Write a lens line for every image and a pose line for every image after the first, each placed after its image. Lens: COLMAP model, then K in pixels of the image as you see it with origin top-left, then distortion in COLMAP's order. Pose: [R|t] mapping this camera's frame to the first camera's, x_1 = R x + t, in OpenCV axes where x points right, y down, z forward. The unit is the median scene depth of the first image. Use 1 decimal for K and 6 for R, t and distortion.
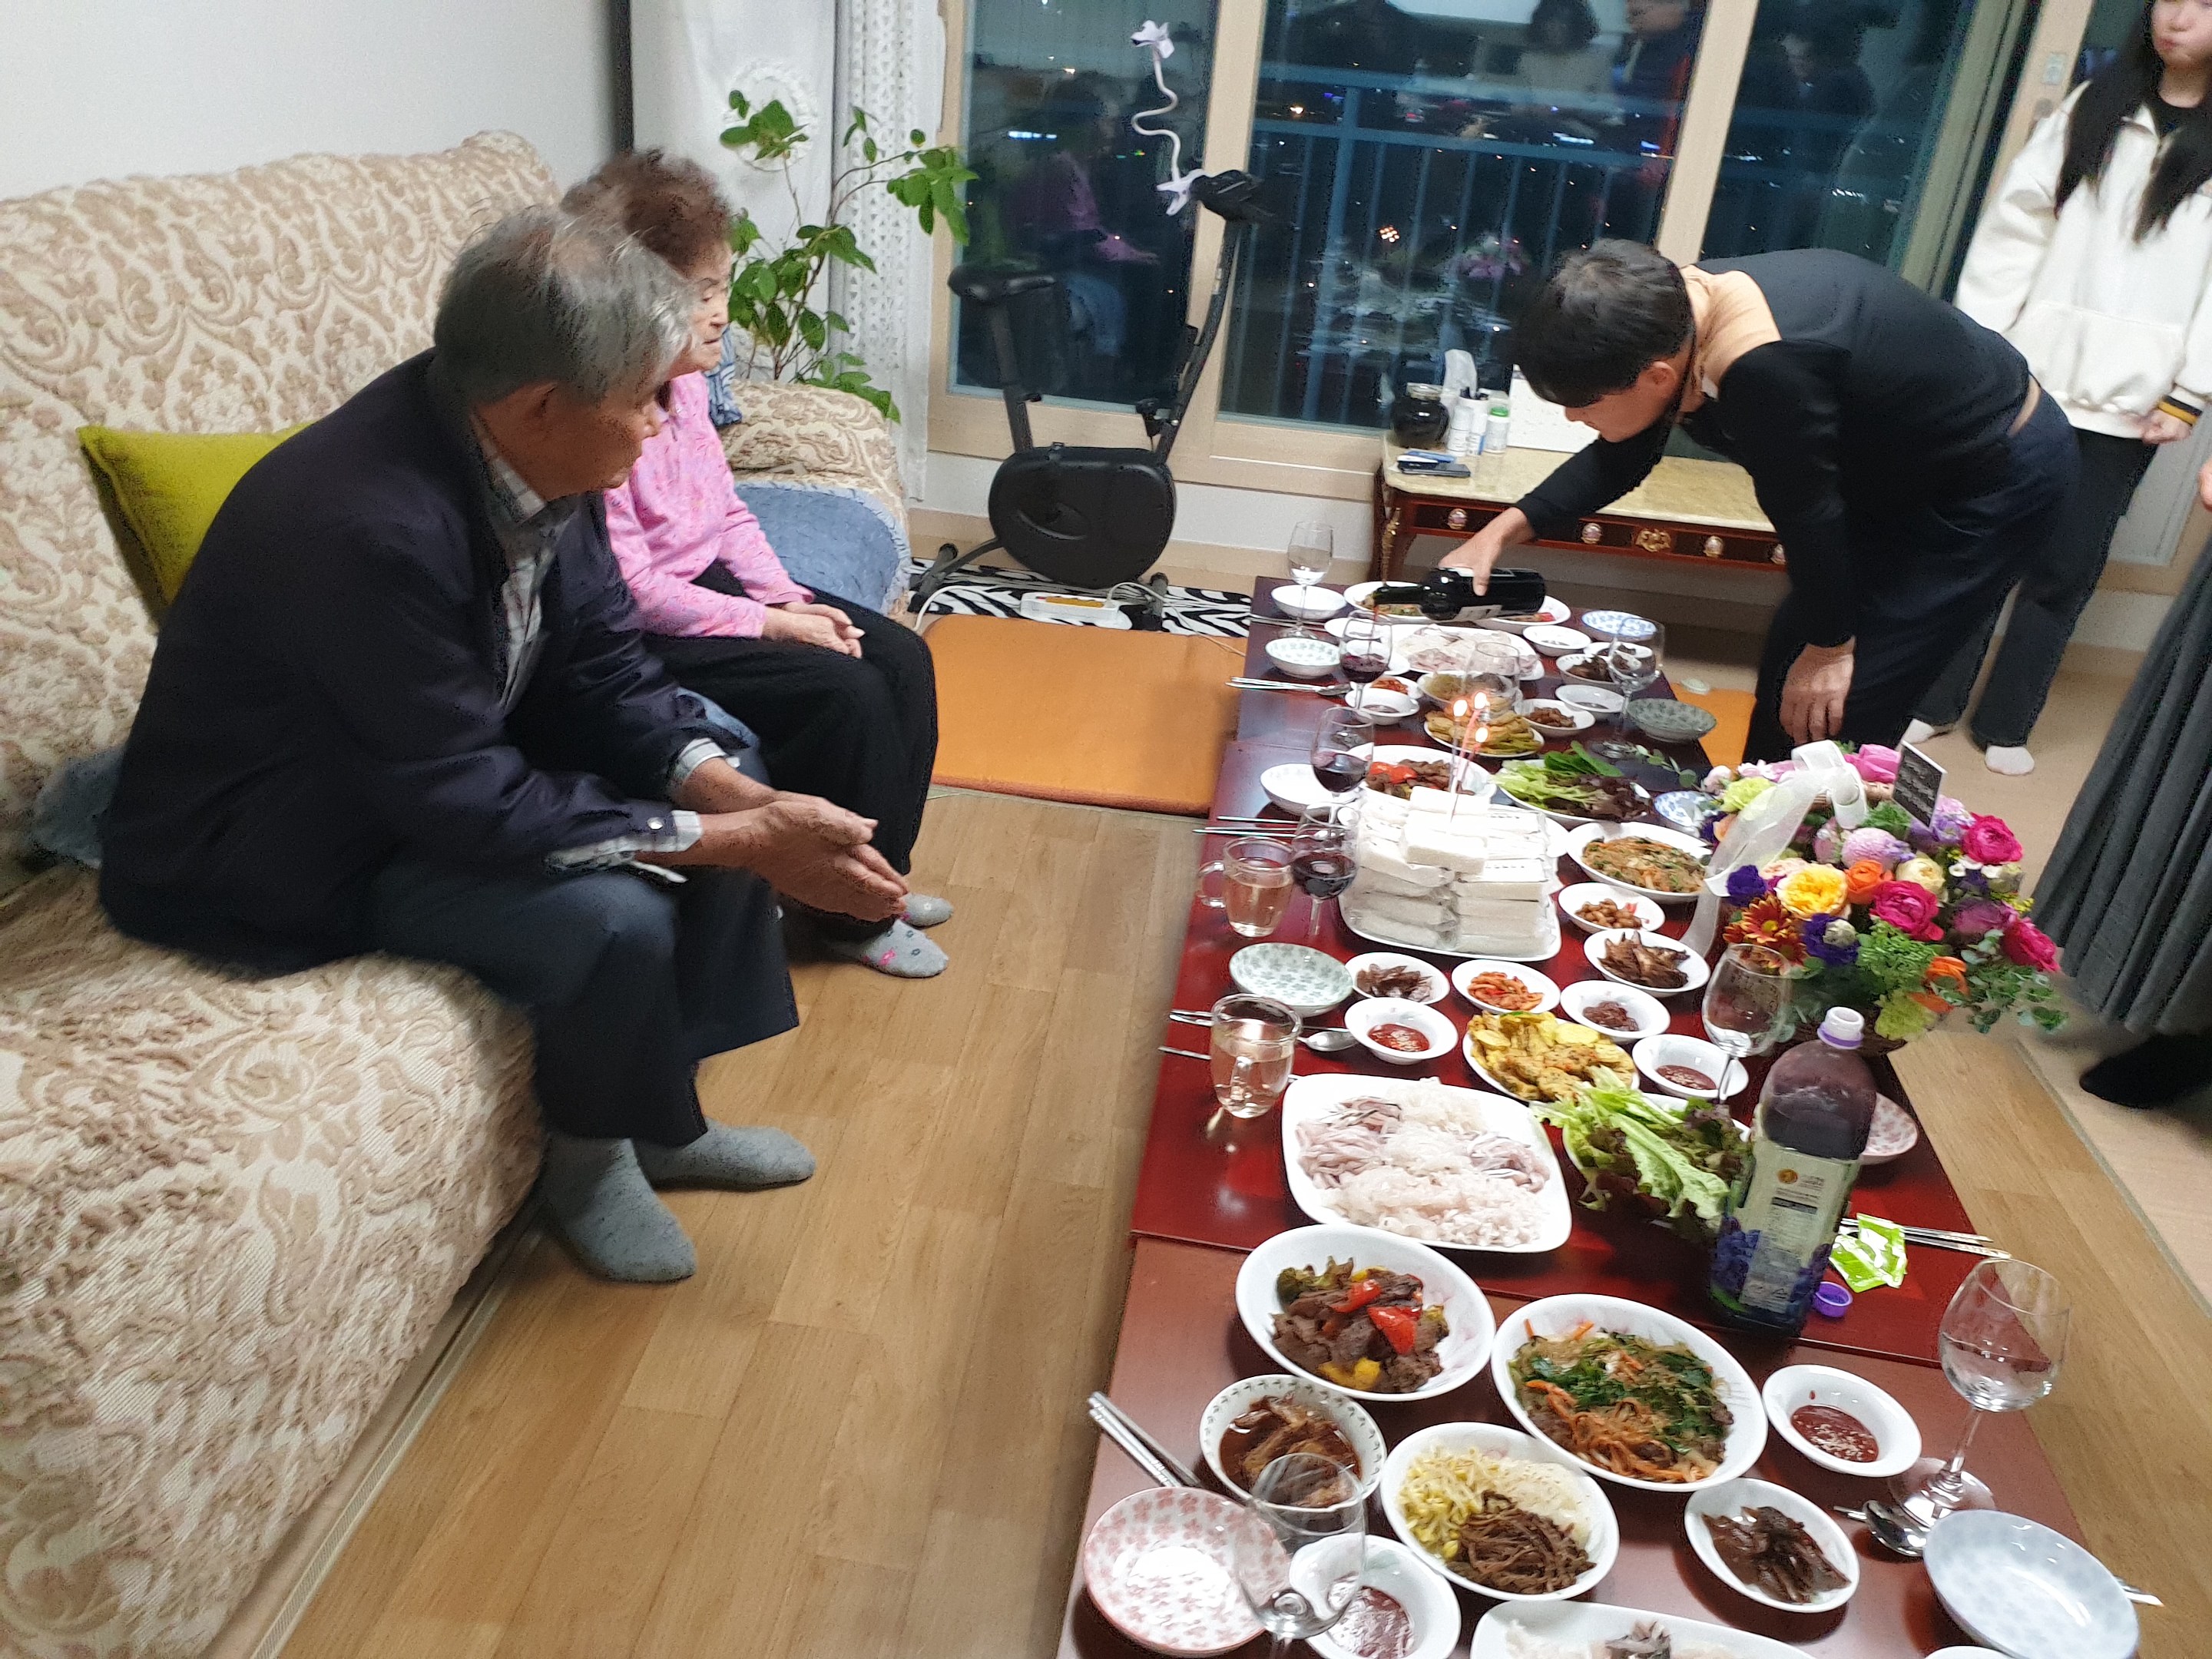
lens RADIAL K [[1642.6, 0, 1101.4], [0, 1642.6, 788.4], [0, 0, 1]] dist [0.038657, -0.050763]
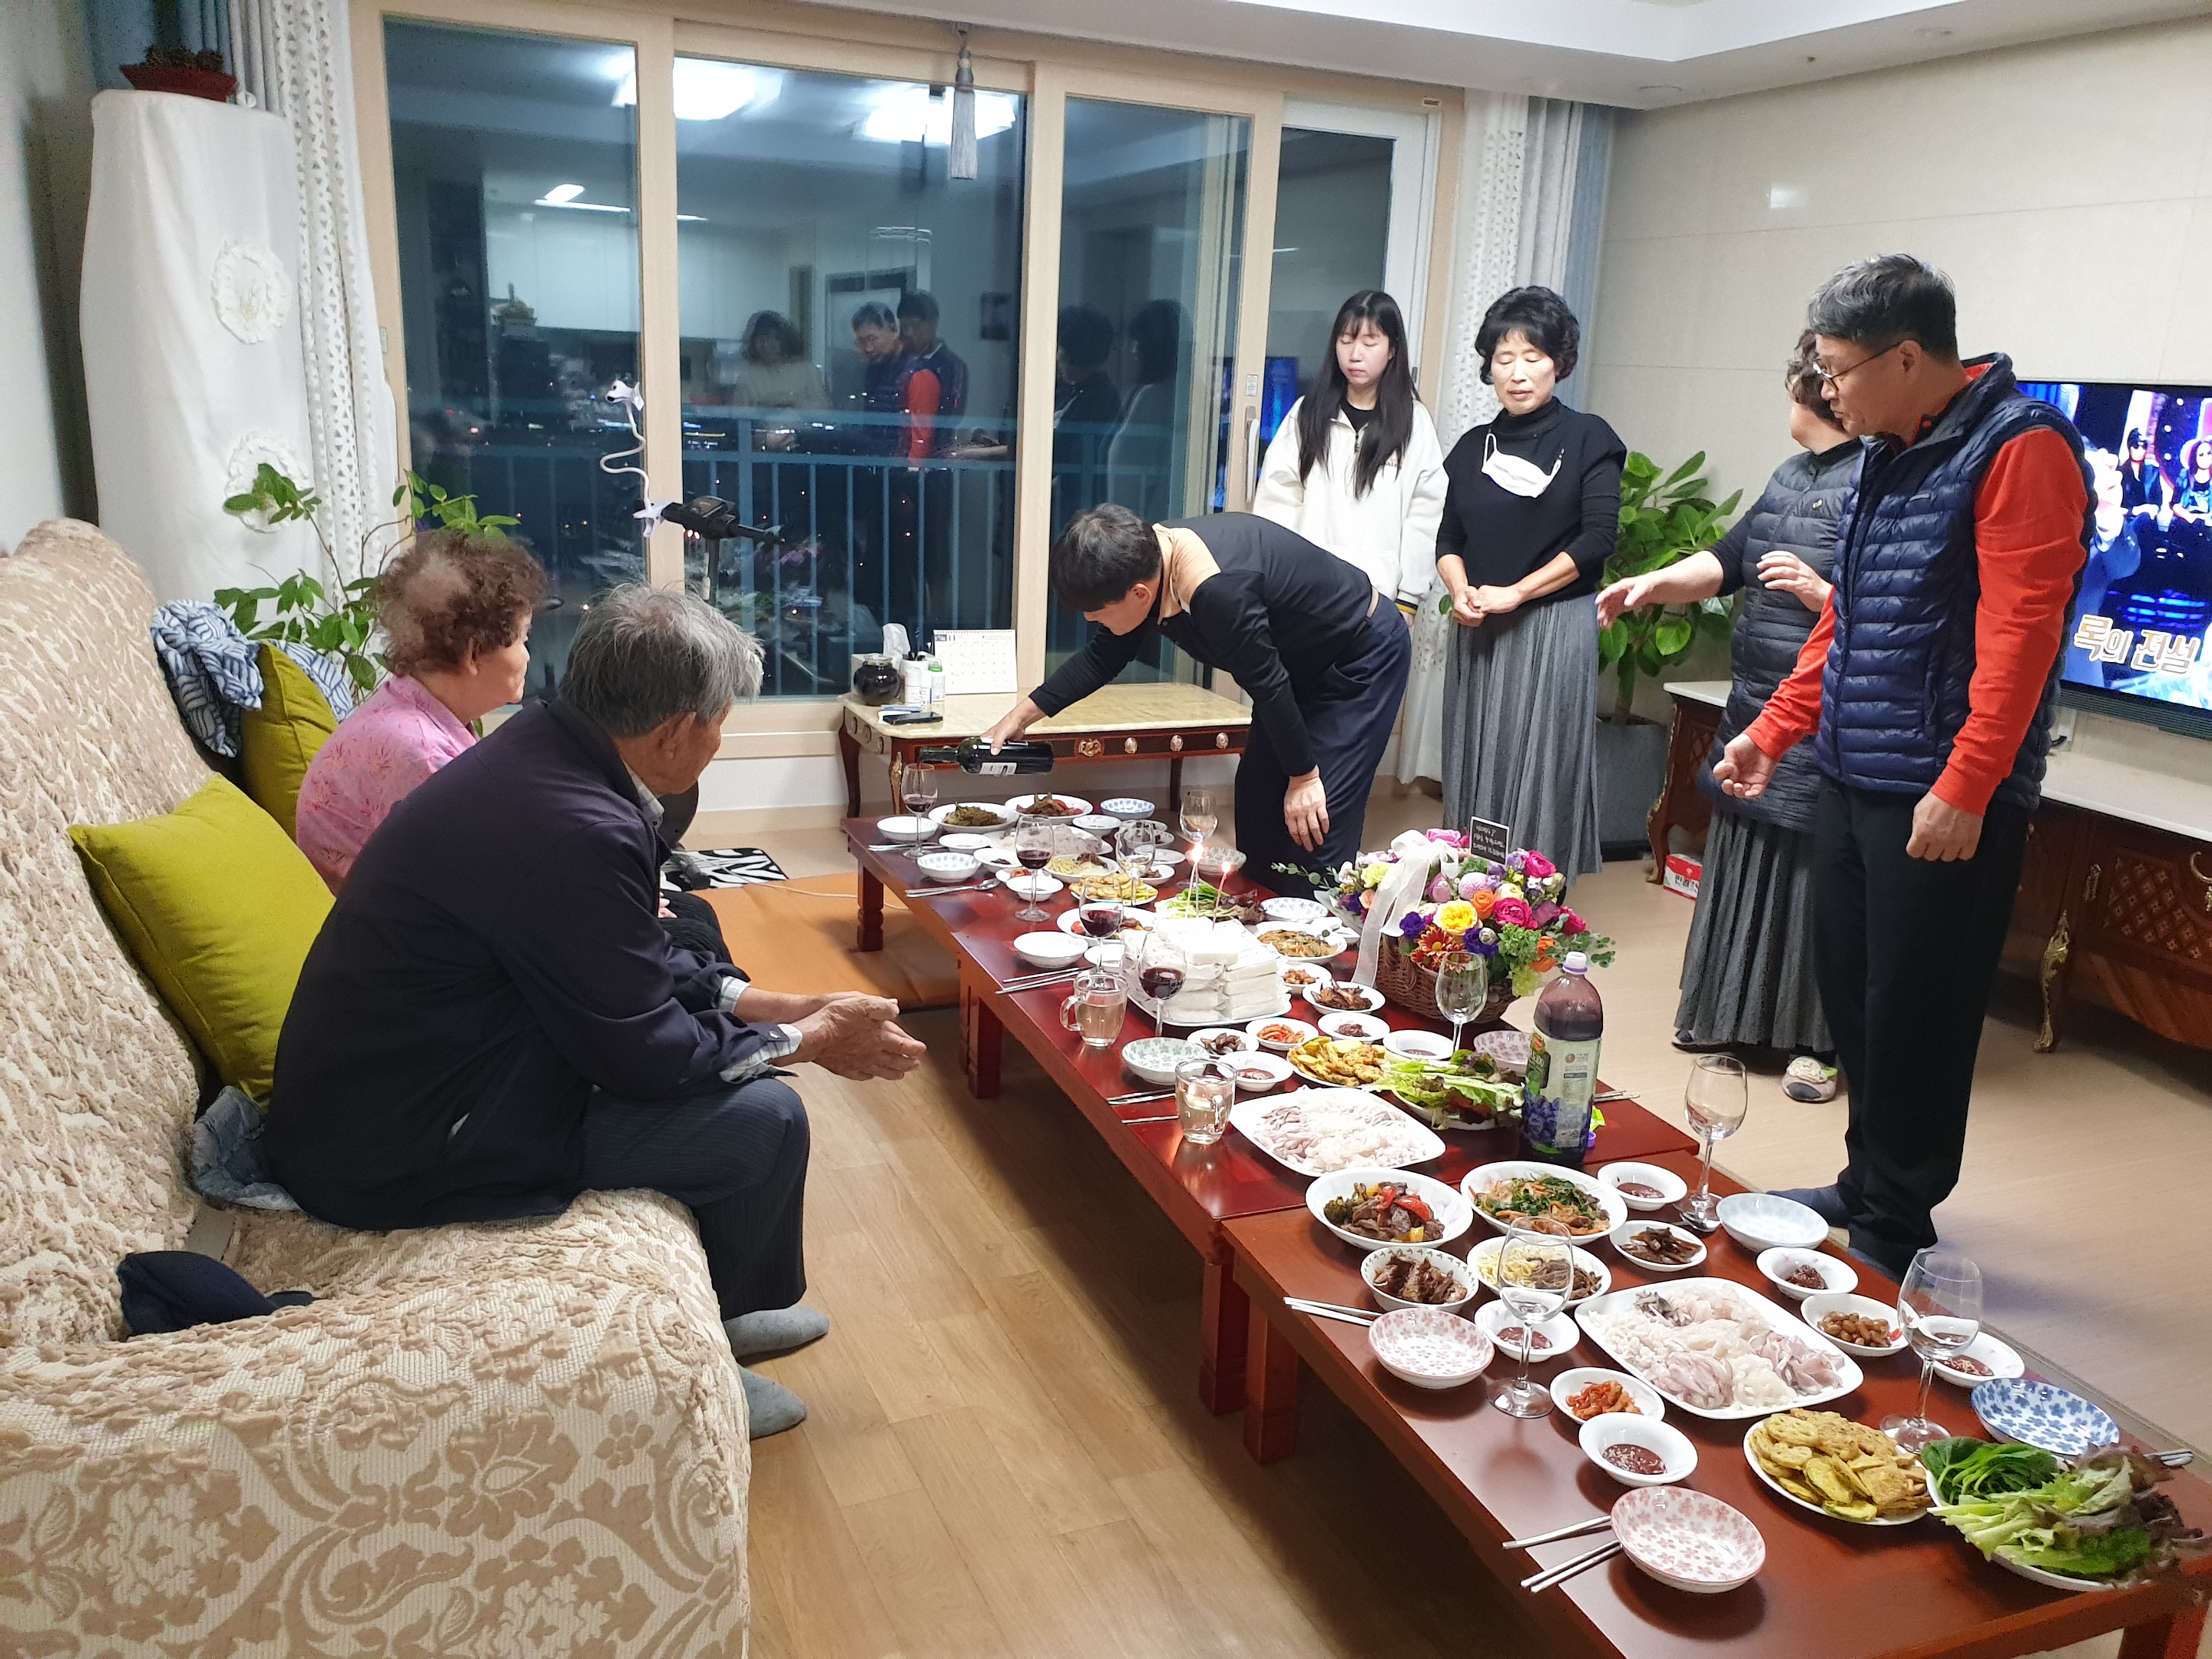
lens RADIAL K [[1638.9, 0, 1033.8], [0, 1638.9, 833.1], [0, 0, 1]] dist [0.153974, -0.414469]
pose [[0.873296, -0.170436, 0.456405, -0.611023], [0.229457, 0.970291, -0.076710, 0.011888], [-0.429771, 0.171716, 0.886459, -0.237471]]
